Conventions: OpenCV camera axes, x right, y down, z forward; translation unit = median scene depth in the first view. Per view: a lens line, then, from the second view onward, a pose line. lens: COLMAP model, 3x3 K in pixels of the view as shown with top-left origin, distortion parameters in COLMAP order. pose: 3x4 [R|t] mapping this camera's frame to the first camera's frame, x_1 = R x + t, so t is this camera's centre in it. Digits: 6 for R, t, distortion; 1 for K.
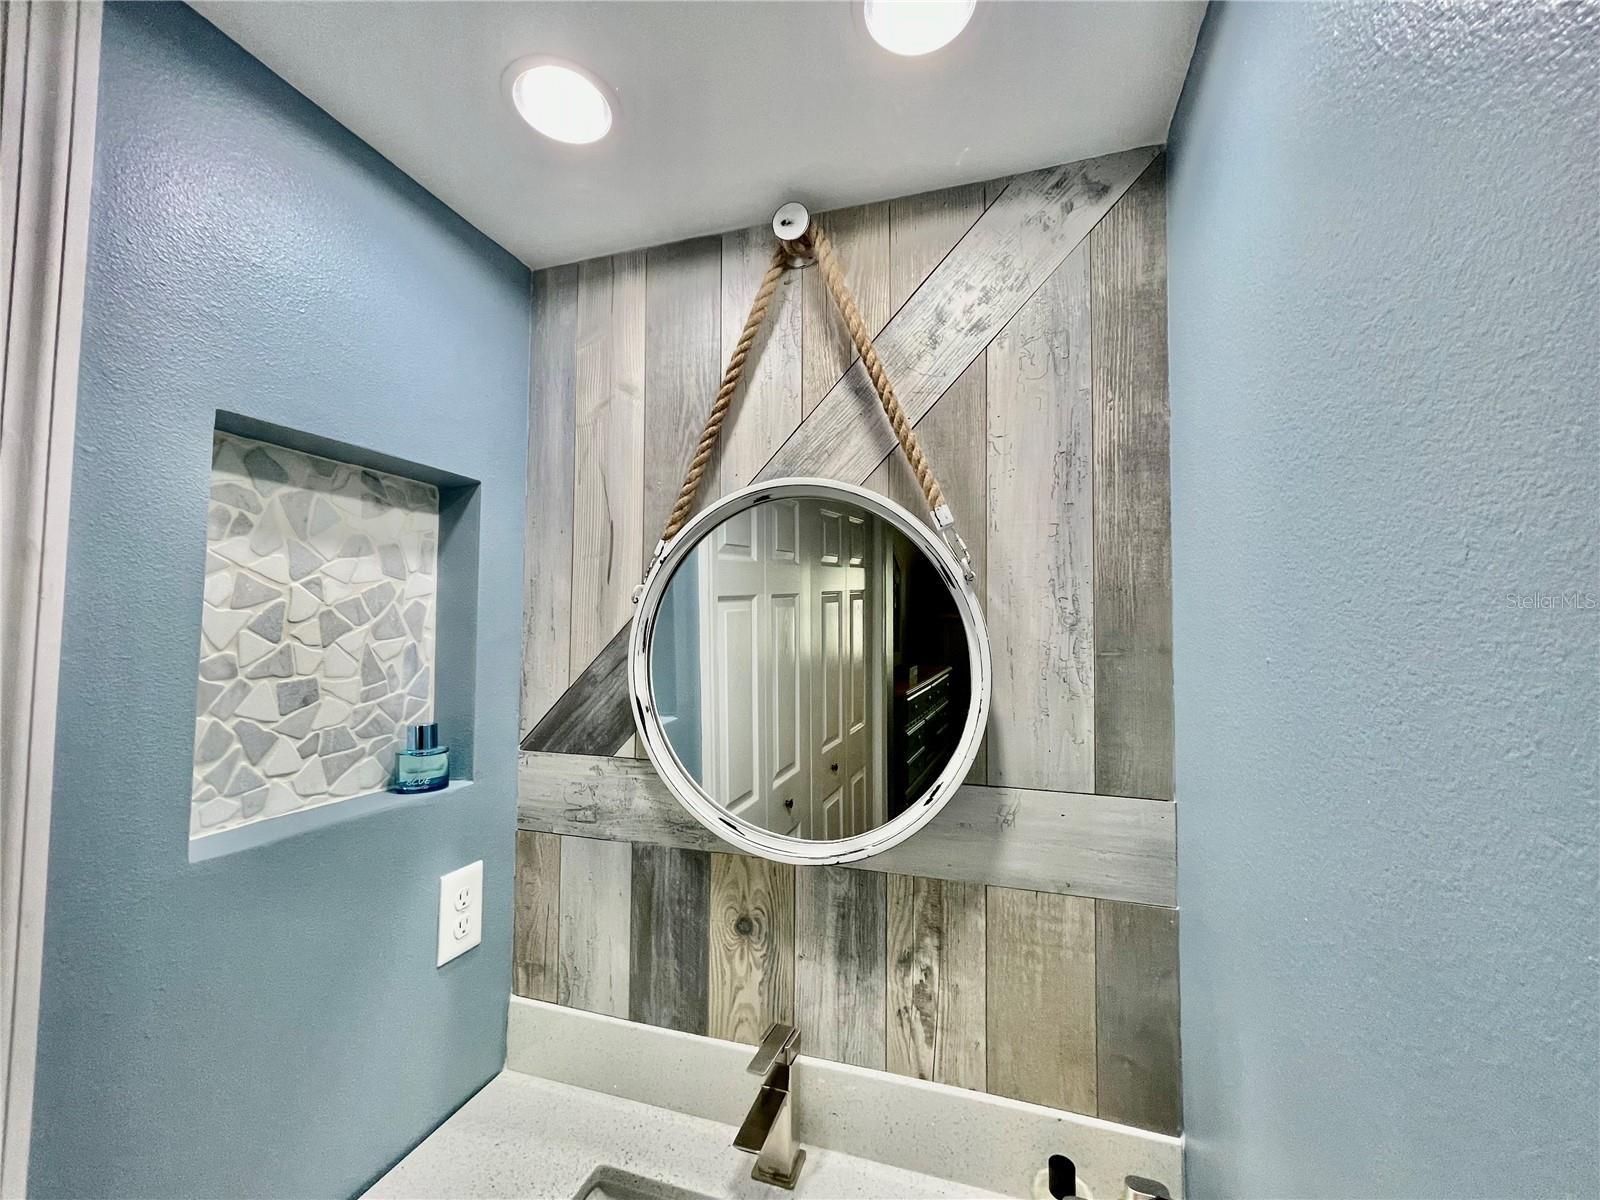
lens RADIAL K [[639.7, 0, 797.7], [0, 639.7, 601.4], [0, 0, 1]] dist [-0.003390, -0.000511]
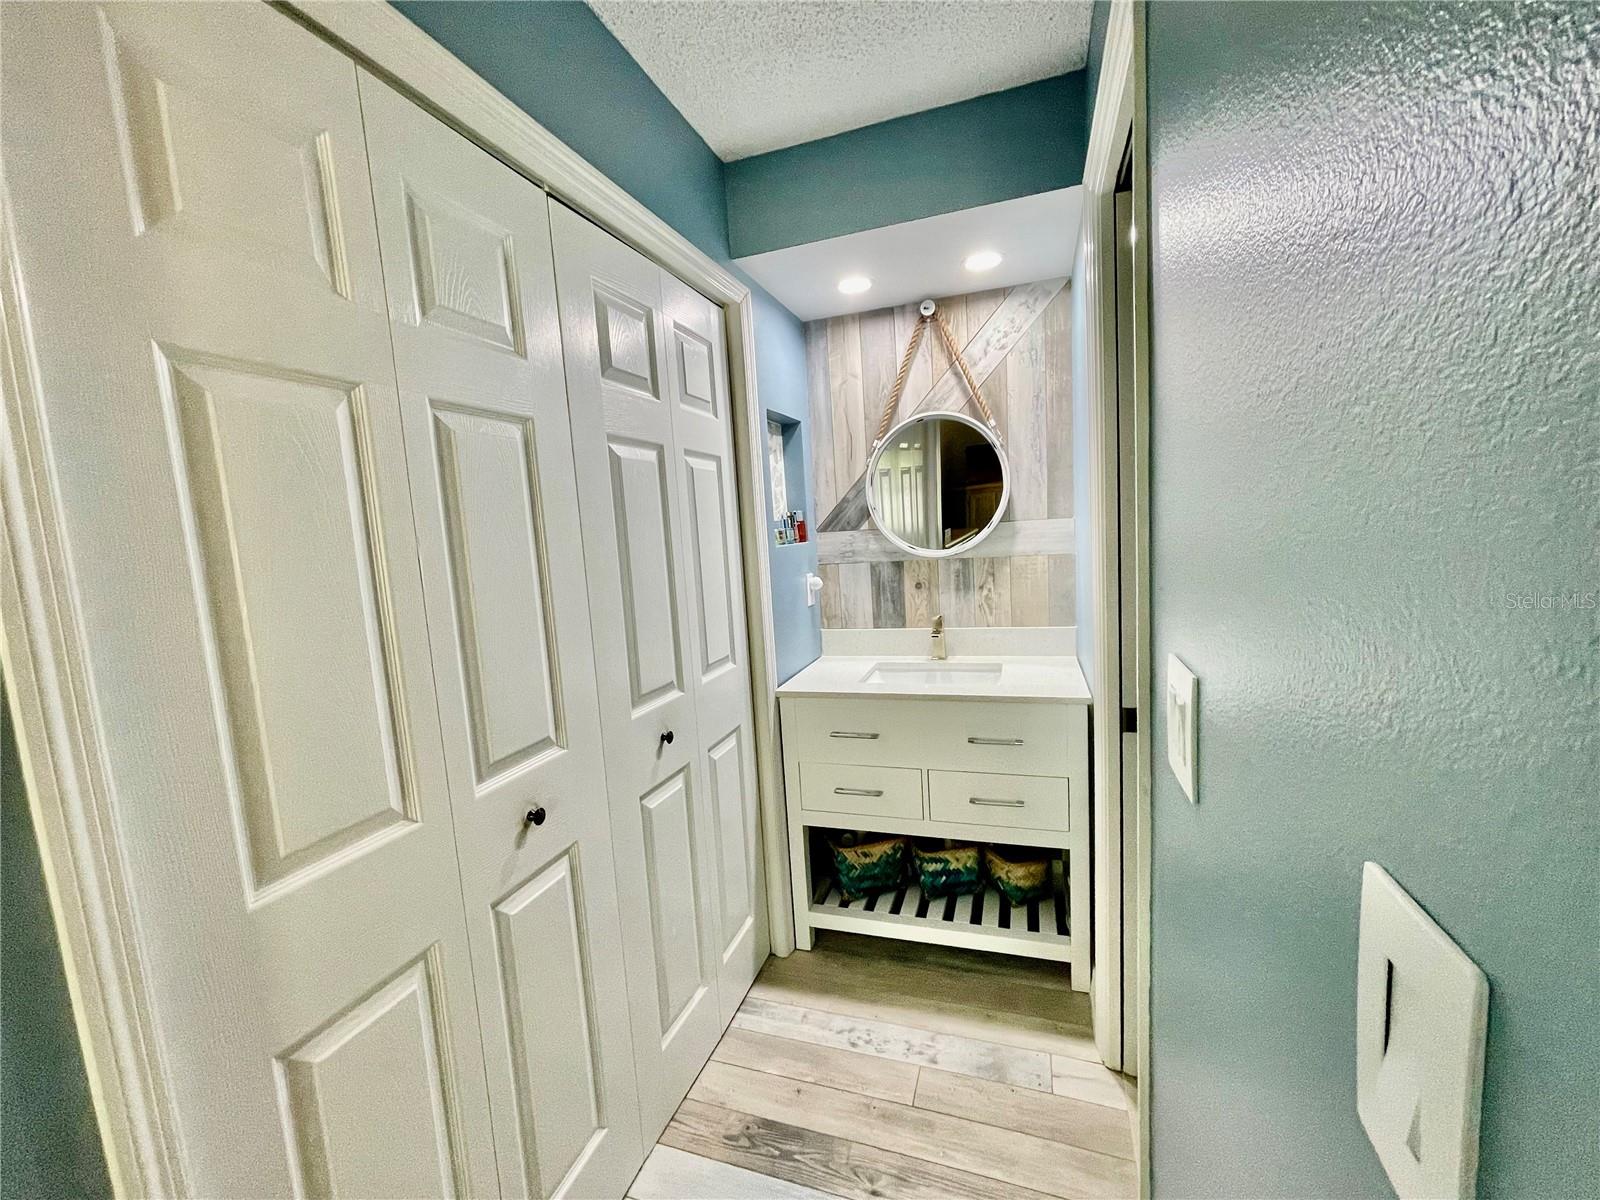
lens RADIAL K [[639.7, 0, 797.7], [0, 639.7, 601.4], [0, 0, 1]] dist [-0.003390, -0.000511]
pose [[0.997123, -0.066840, -0.035742, -0.502038], [0.071754, 0.984347, 0.160971, 0.107111], [0.024423, -0.163072, 0.986312, -1.673631]]
